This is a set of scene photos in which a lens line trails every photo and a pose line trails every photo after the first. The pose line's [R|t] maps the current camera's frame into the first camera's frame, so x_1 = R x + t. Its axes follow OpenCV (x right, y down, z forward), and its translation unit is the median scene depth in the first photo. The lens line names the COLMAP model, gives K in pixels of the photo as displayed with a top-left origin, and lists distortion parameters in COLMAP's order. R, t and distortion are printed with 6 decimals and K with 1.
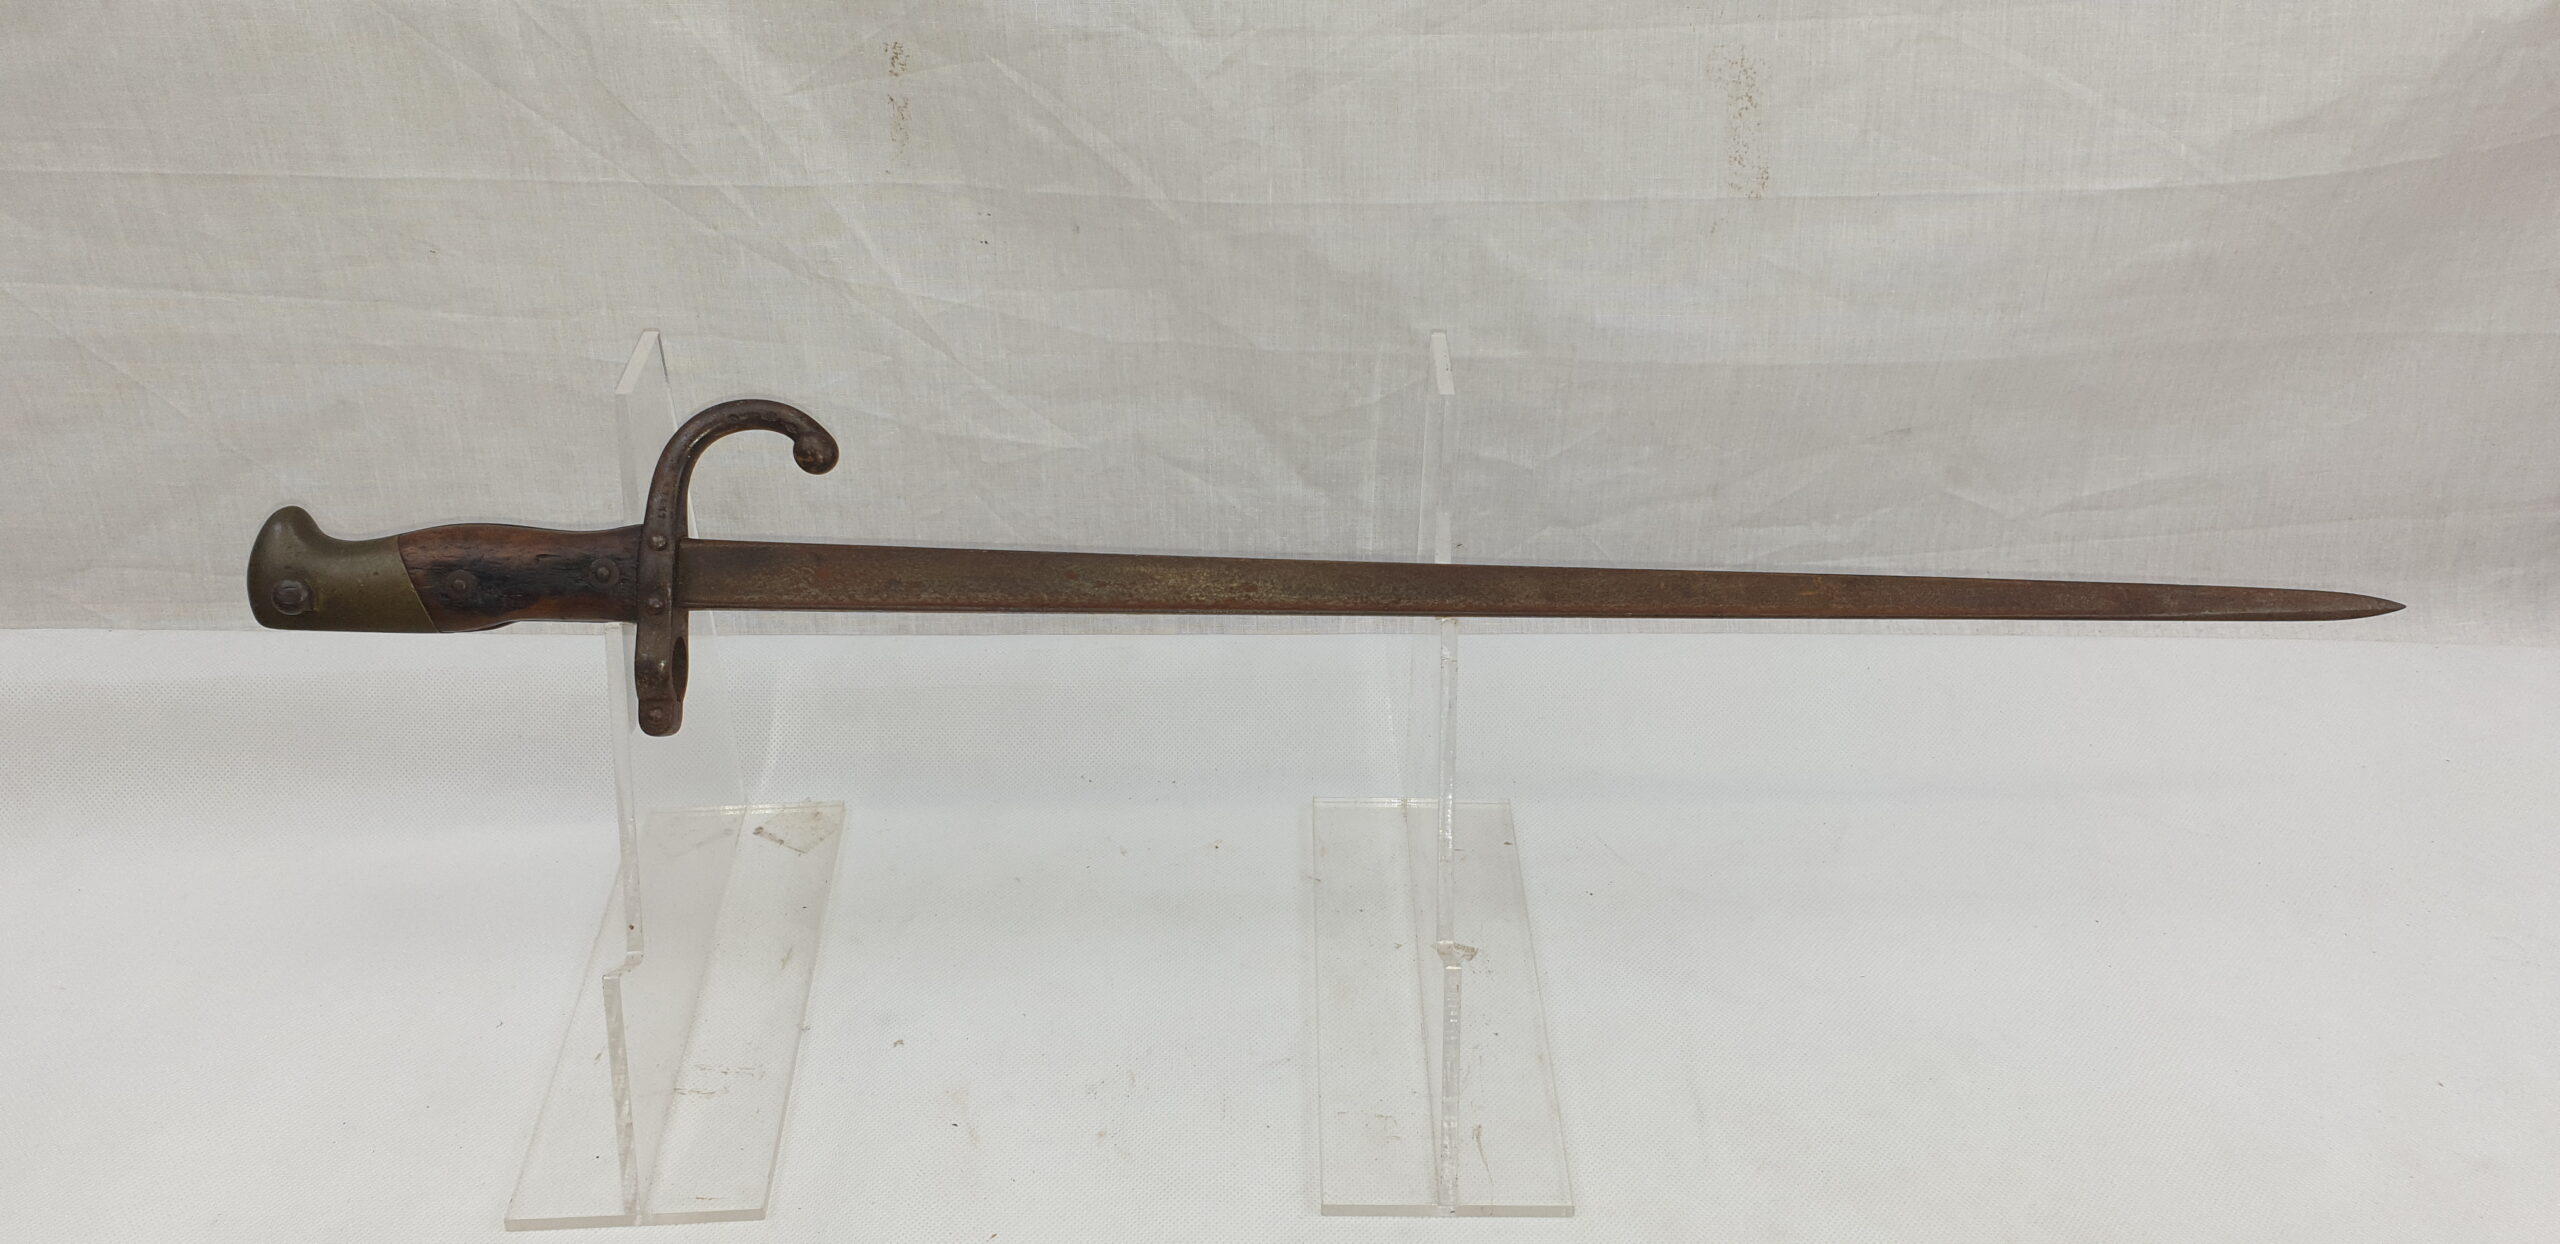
lens RADIAL K [[2026.7, 0, 1272.1], [0, 2026.7, 561.9], [0, 0, 1]] dist [0.004307, 0.015521]
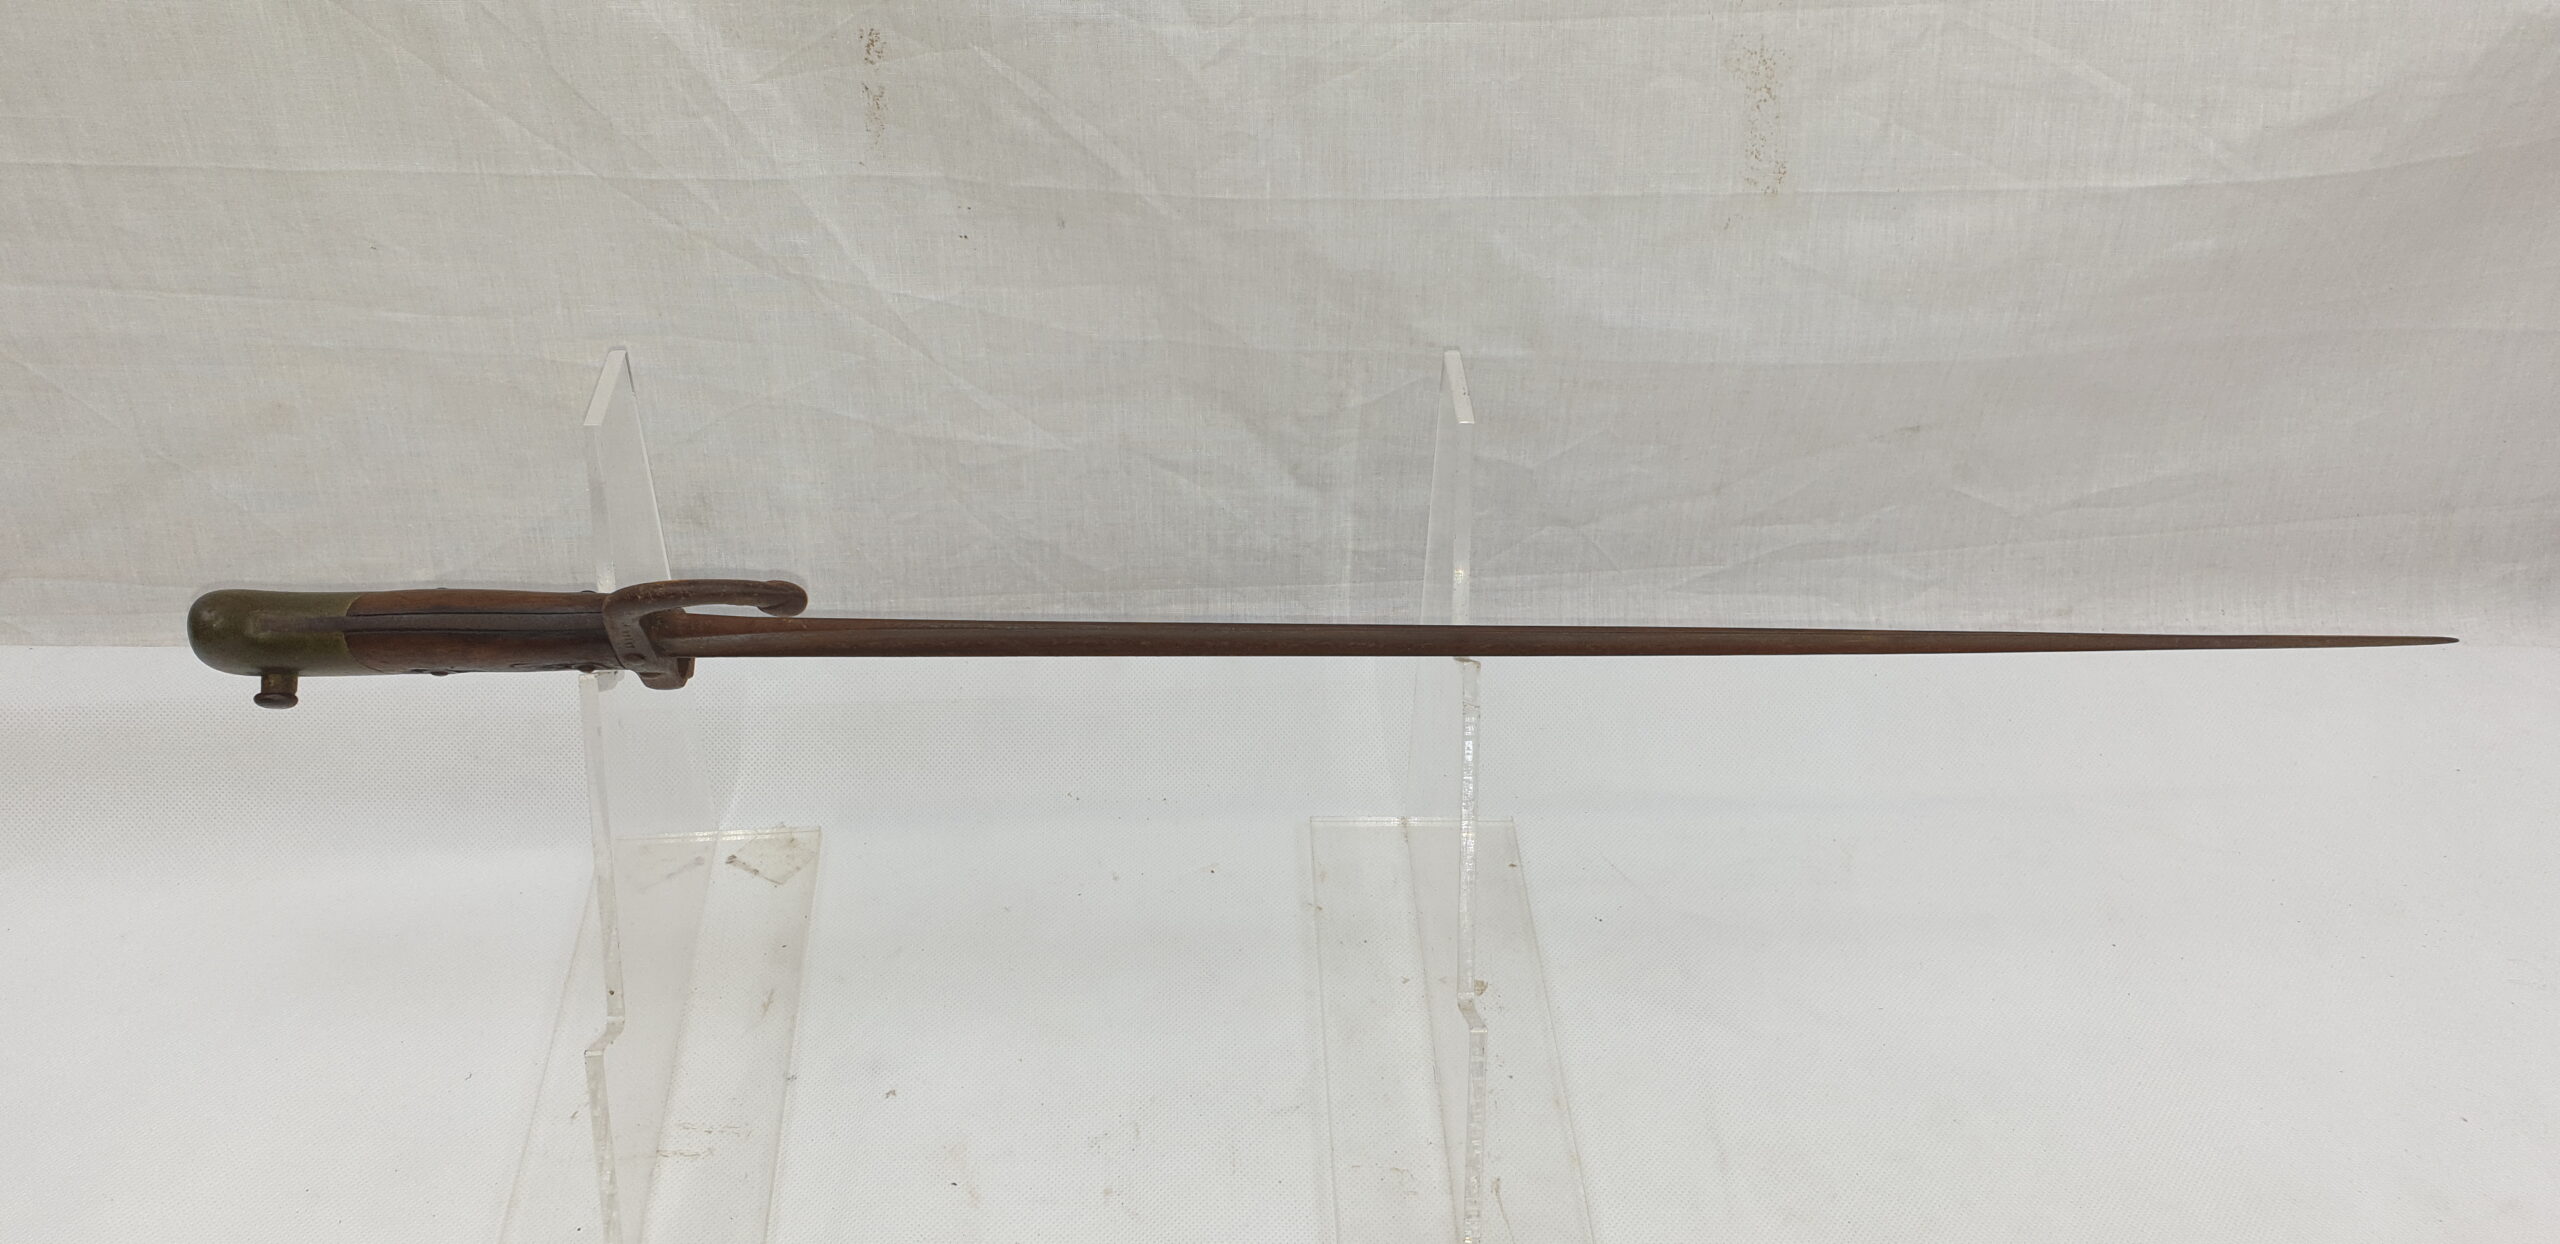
lens RADIAL K [[2026.7, 0, 1272.1], [0, 2026.7, 561.9], [0, 0, 1]] dist [0.004307, 0.015521]
pose [[0.999310, -0.002139, 0.037067, -0.034186], [0.000386, 0.998883, 0.047240, -0.051532], [-0.037126, -0.047193, 0.998196, 0.043518]]
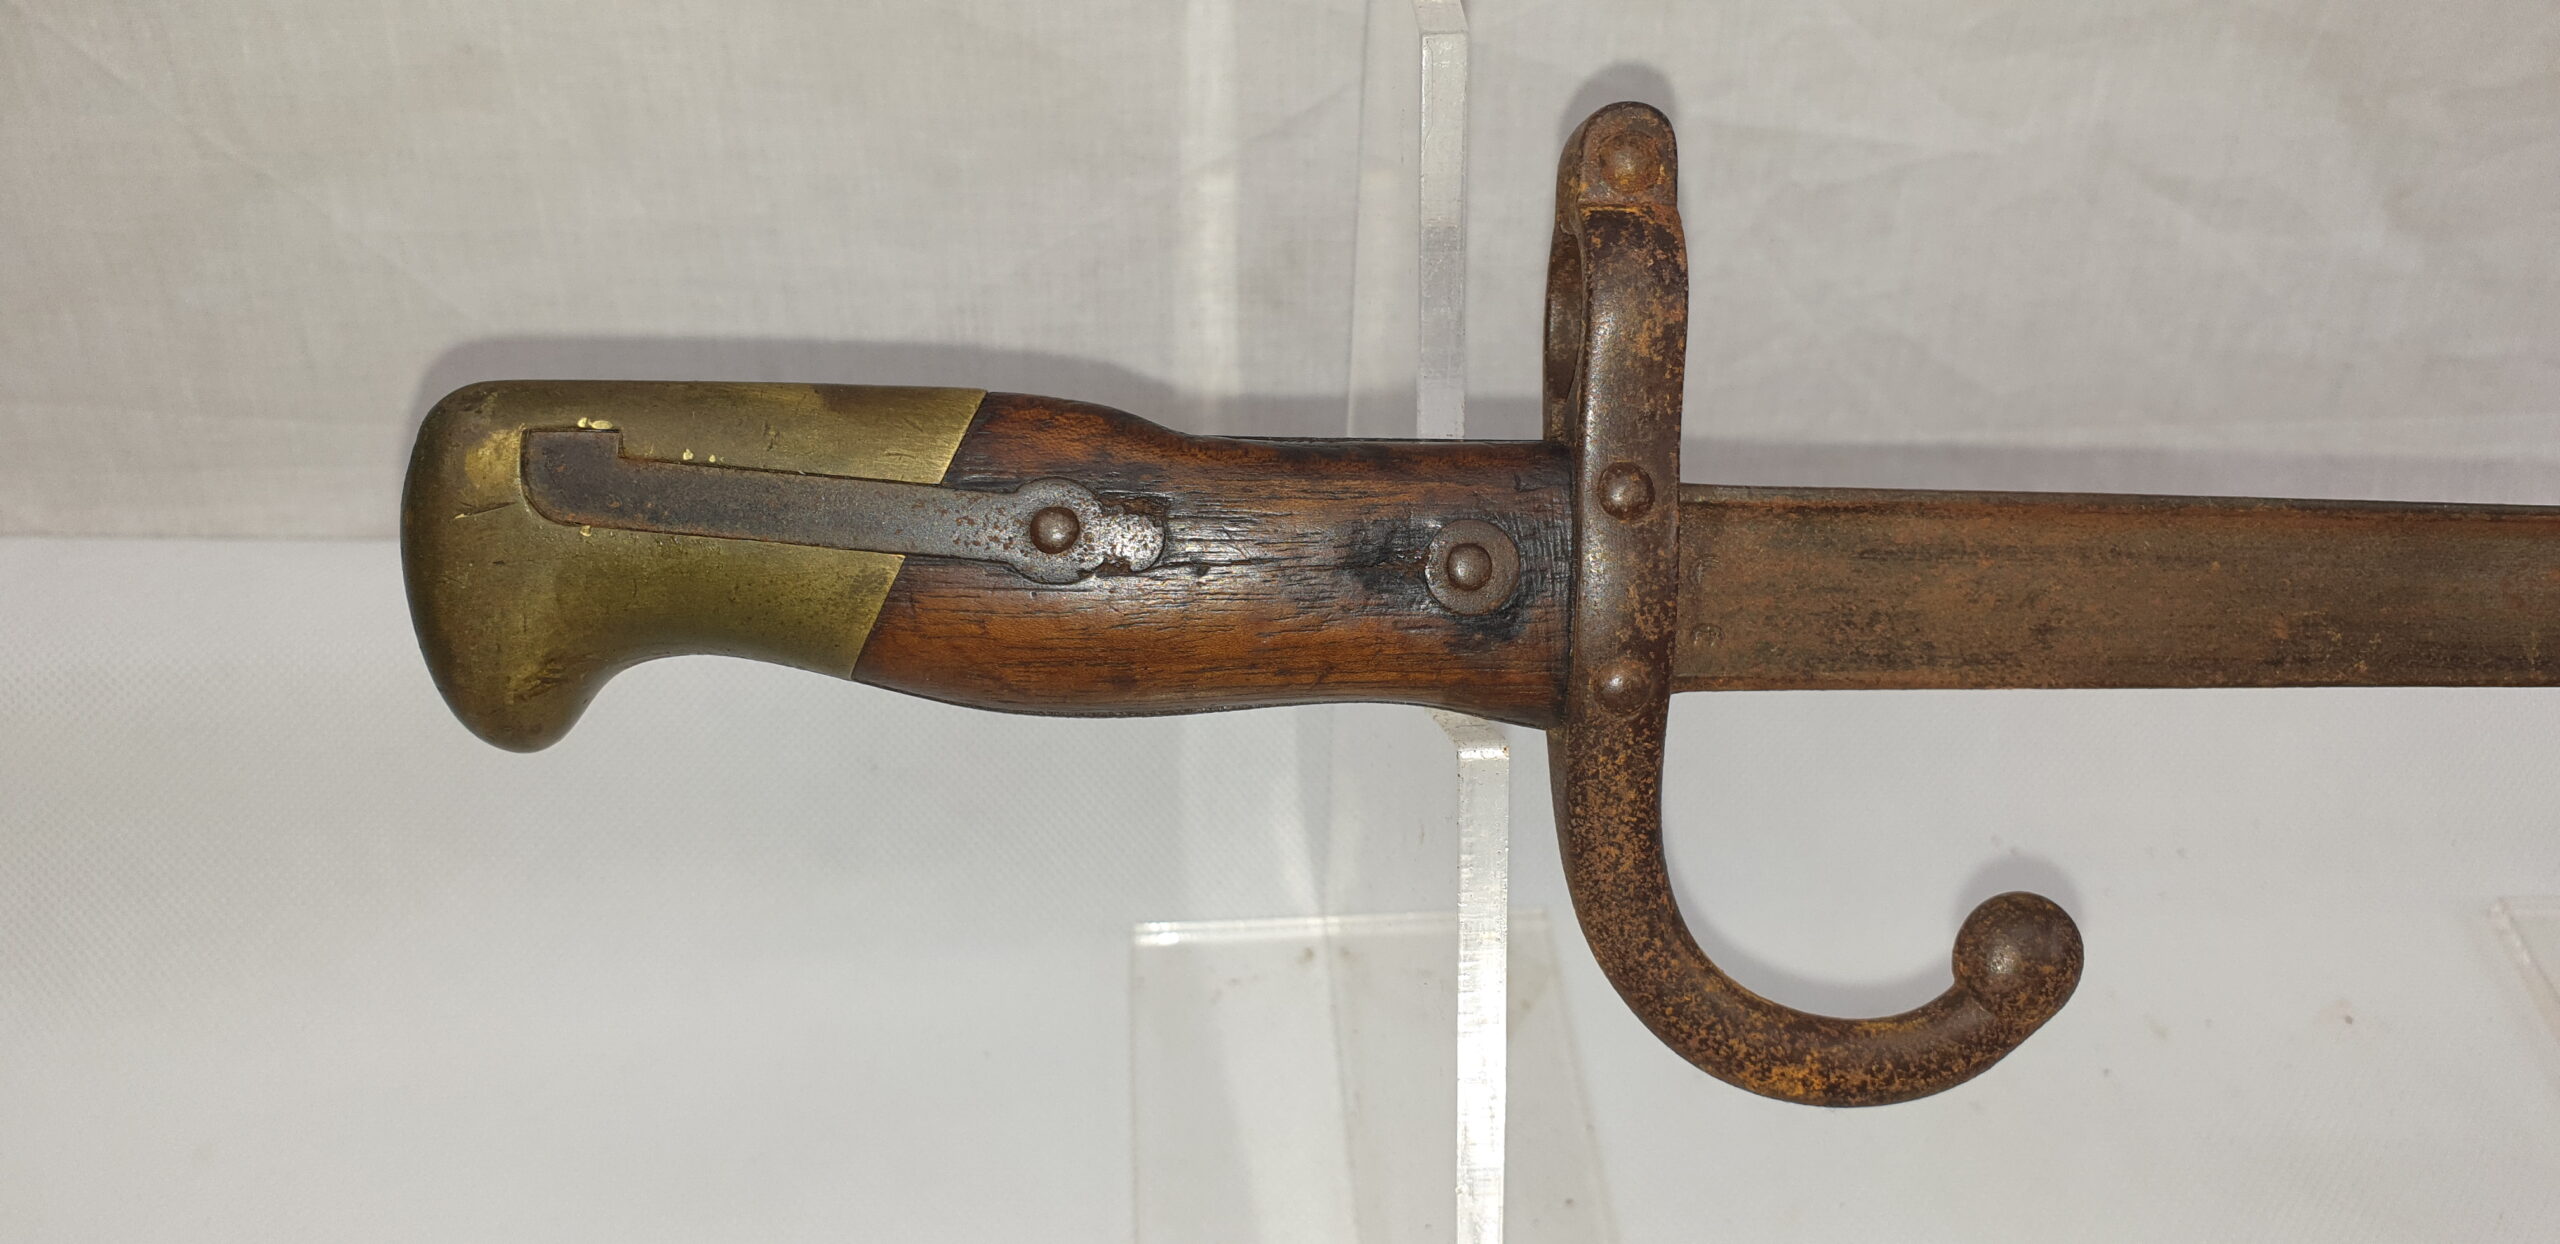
lens RADIAL K [[2104.1, 0, 1273.9], [0, 2104.1, 558.0], [0, 0, 1]] dist [-0.008330, -0.000218]
pose [[0.999977, 0.003210, 0.005939, -0.284859], [-0.004089, 0.987982, 0.154515, -0.040307], [-0.005371, -0.154536, 0.987973, 0.529428]]
